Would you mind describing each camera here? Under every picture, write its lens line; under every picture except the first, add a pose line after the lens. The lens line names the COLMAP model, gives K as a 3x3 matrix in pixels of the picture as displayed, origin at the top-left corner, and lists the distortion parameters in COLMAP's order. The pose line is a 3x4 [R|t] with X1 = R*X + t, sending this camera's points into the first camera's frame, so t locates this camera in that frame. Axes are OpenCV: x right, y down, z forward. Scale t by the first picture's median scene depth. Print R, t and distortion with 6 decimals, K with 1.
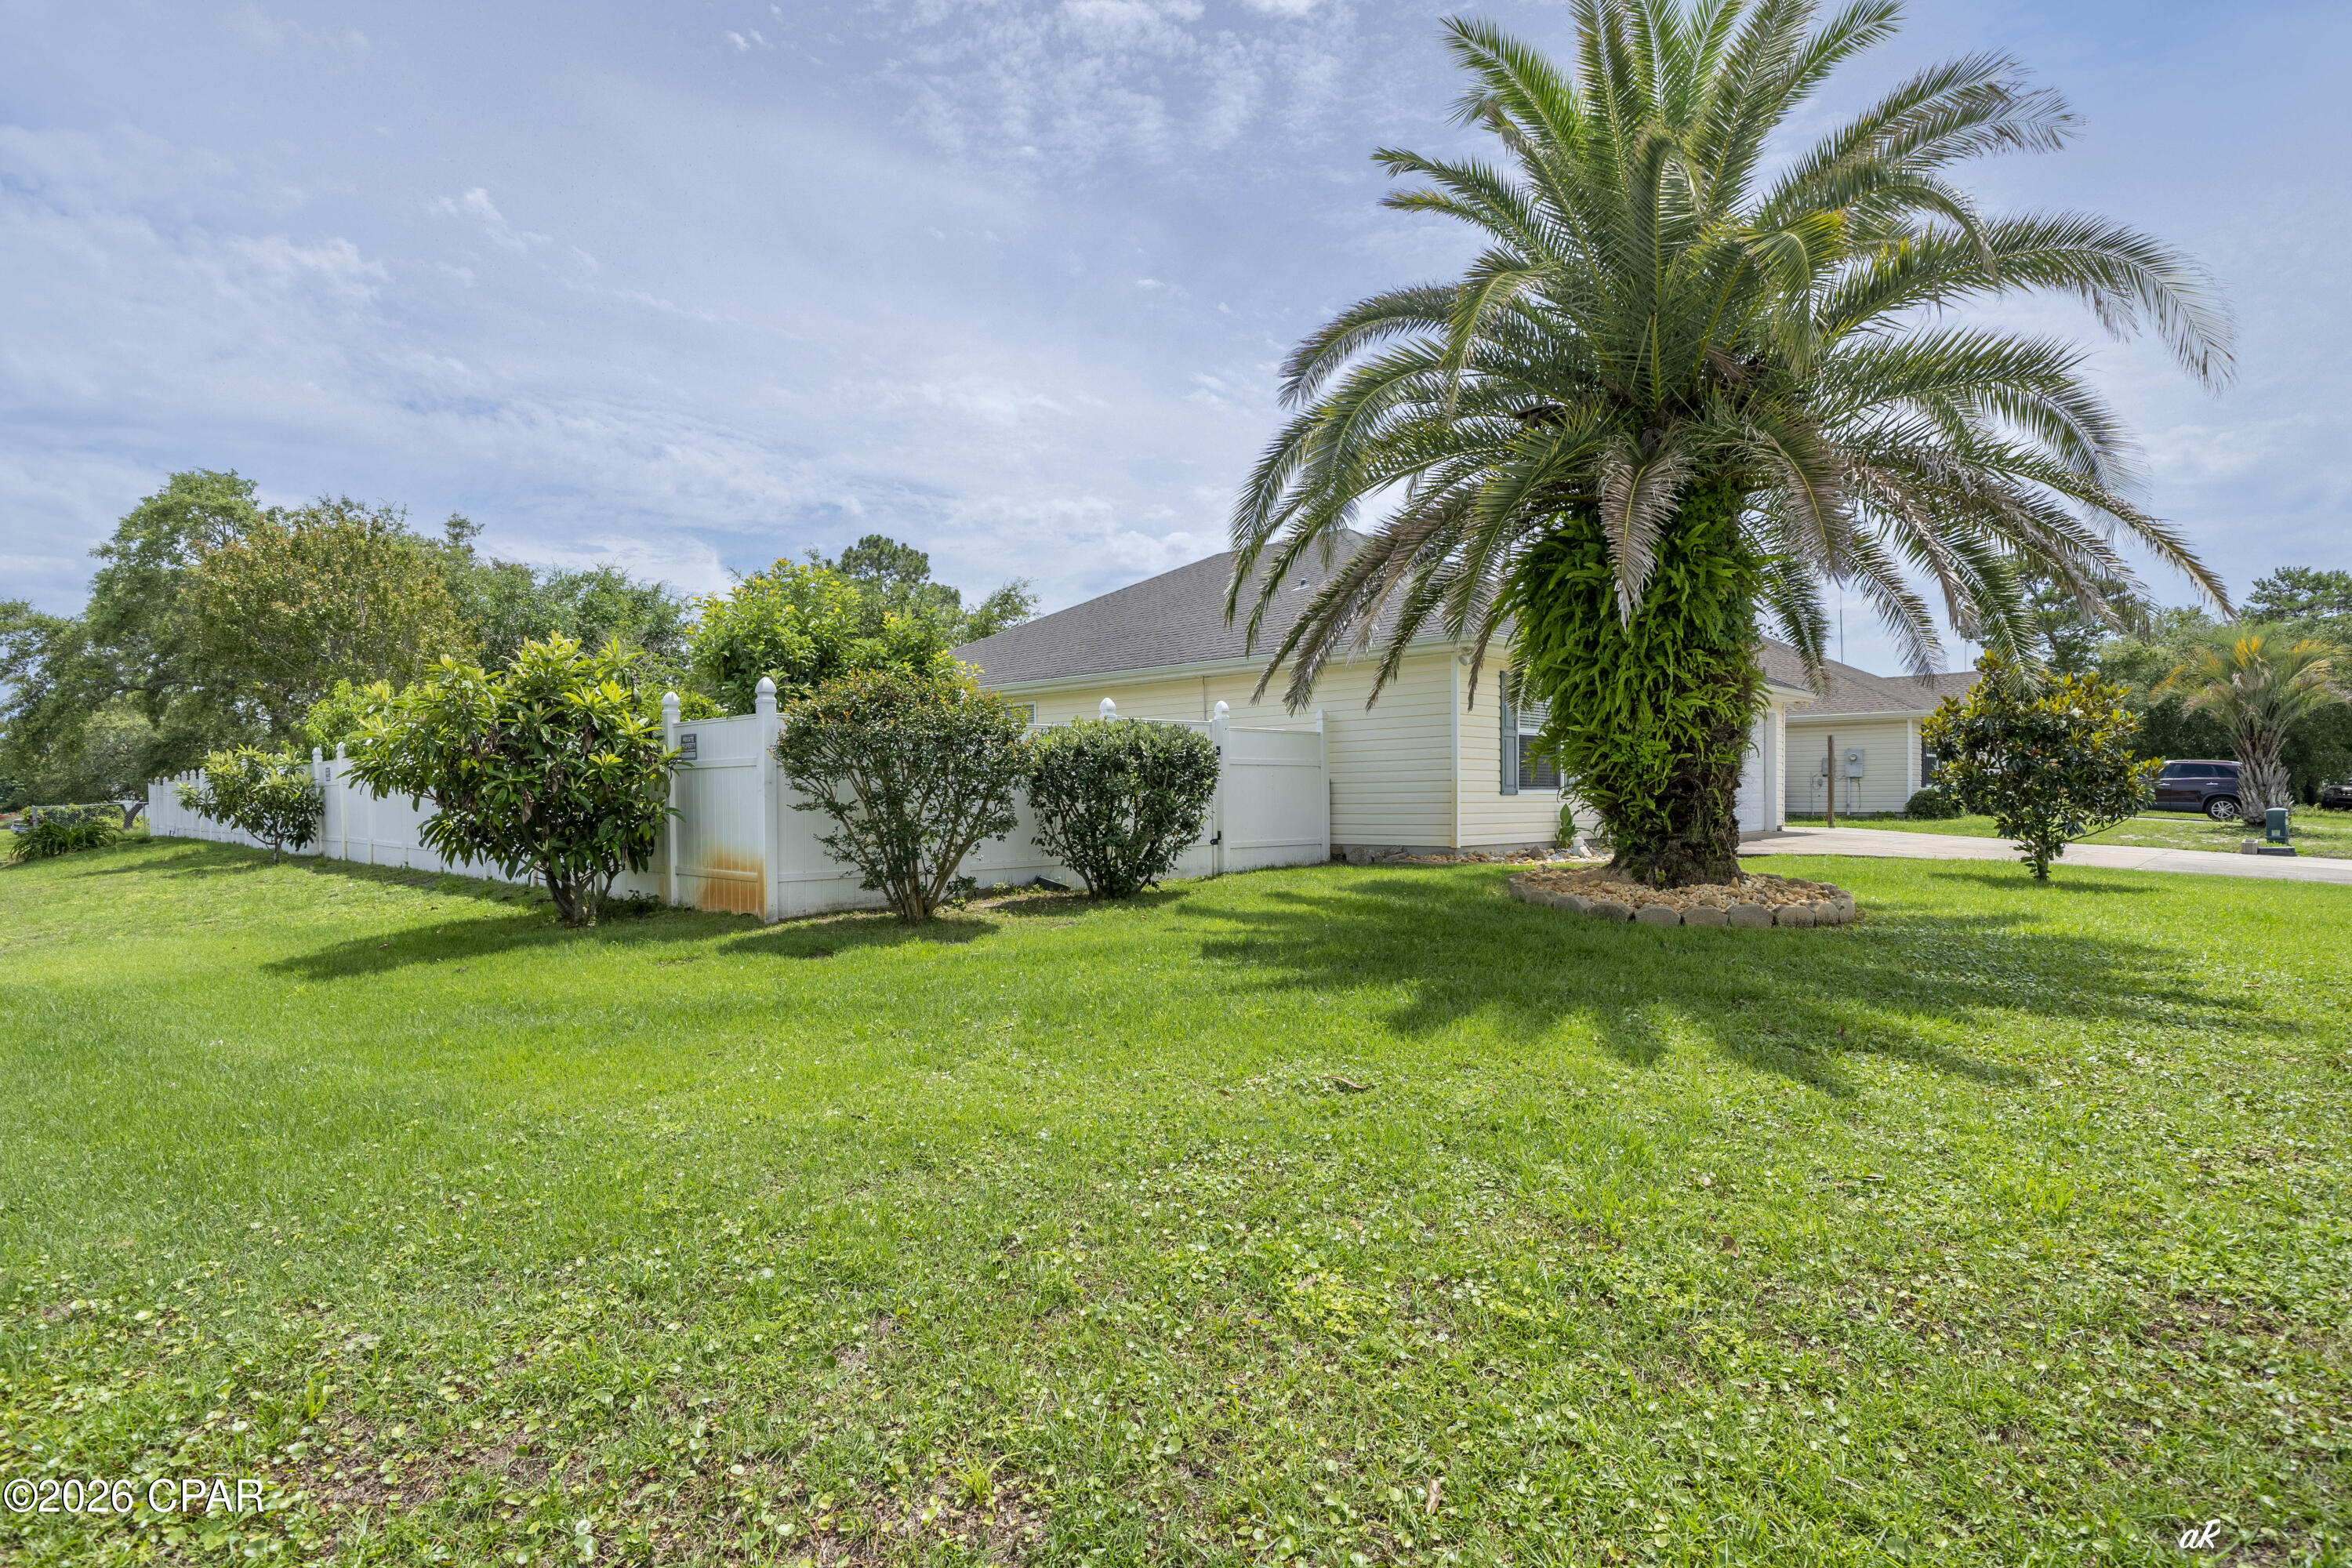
lens RADIAL K [[1146.5, 0, 1196.5], [0, 1146.5, 787.9], [0, 0, 1]] dist [0.002181, 0.000162]
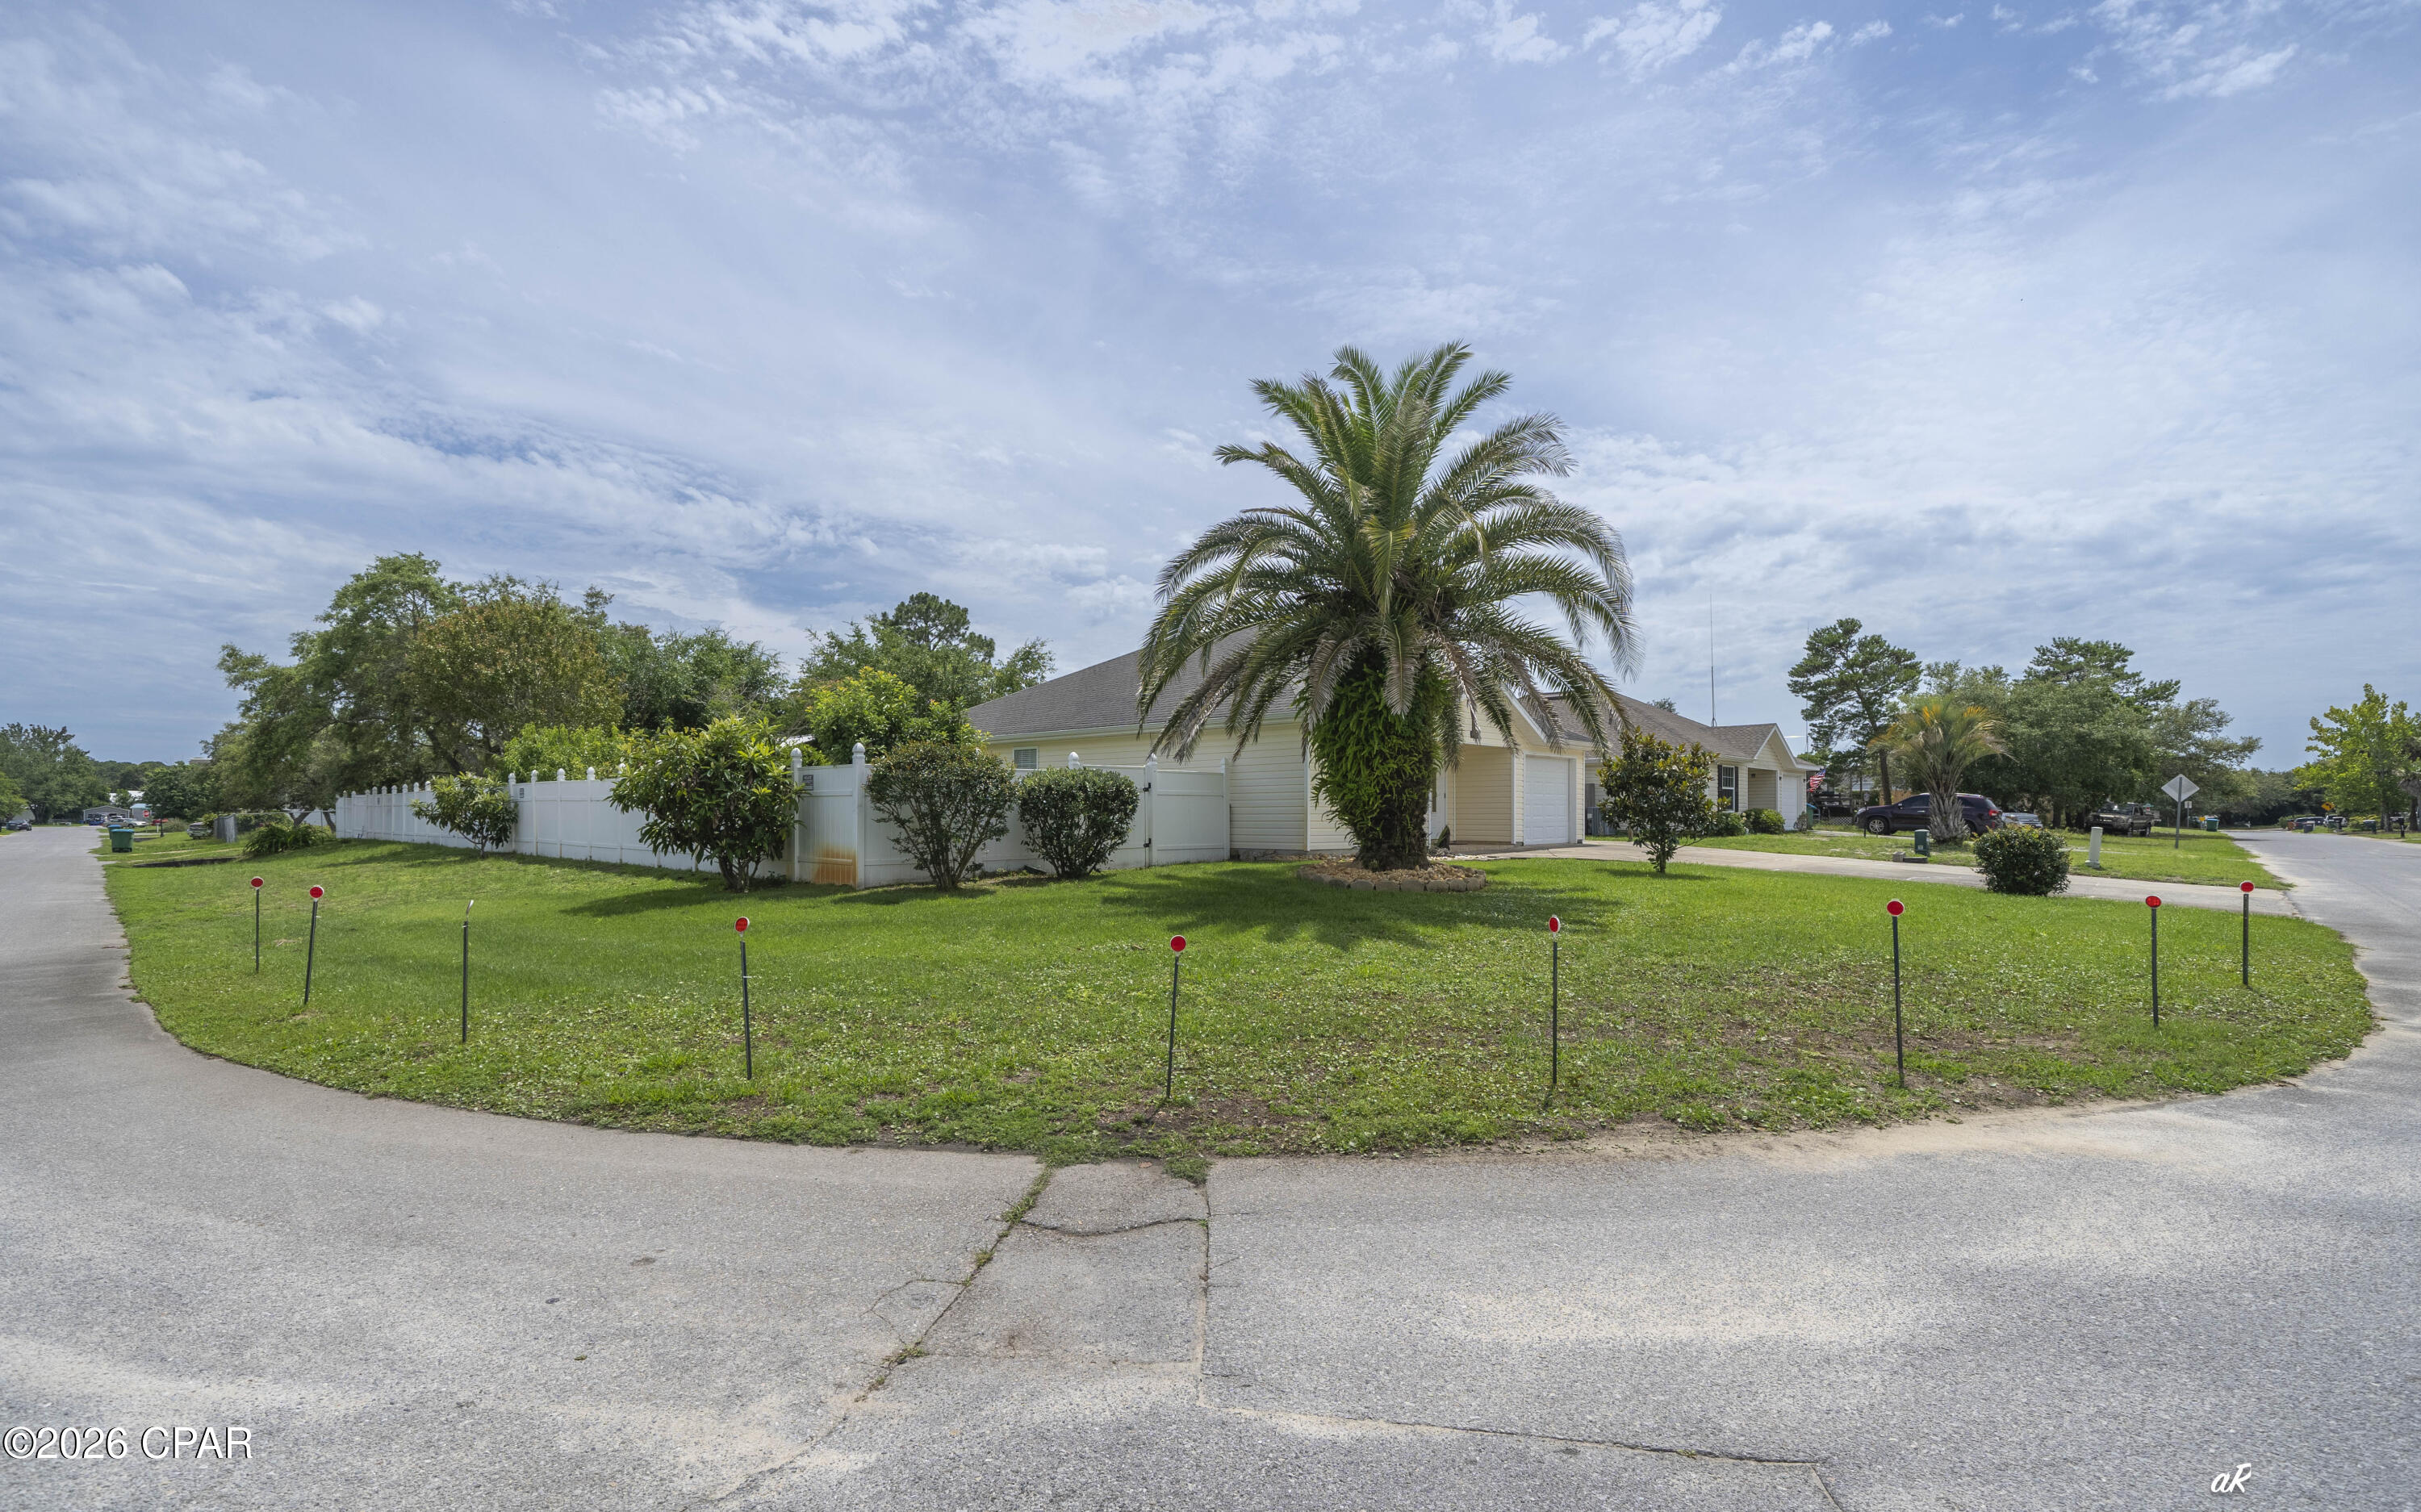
lens RADIAL K [[1052.3, 0, 1241.6], [0, 1052.3, 794.4], [0, 0, 1]] dist [-0.000959, -0.000264]
pose [[0.999688, 0.009012, 0.023296, 0.120097], [-0.008790, 0.999915, -0.009617, -0.009121], [-0.023381, 0.009409, 0.999682, -0.444004]]
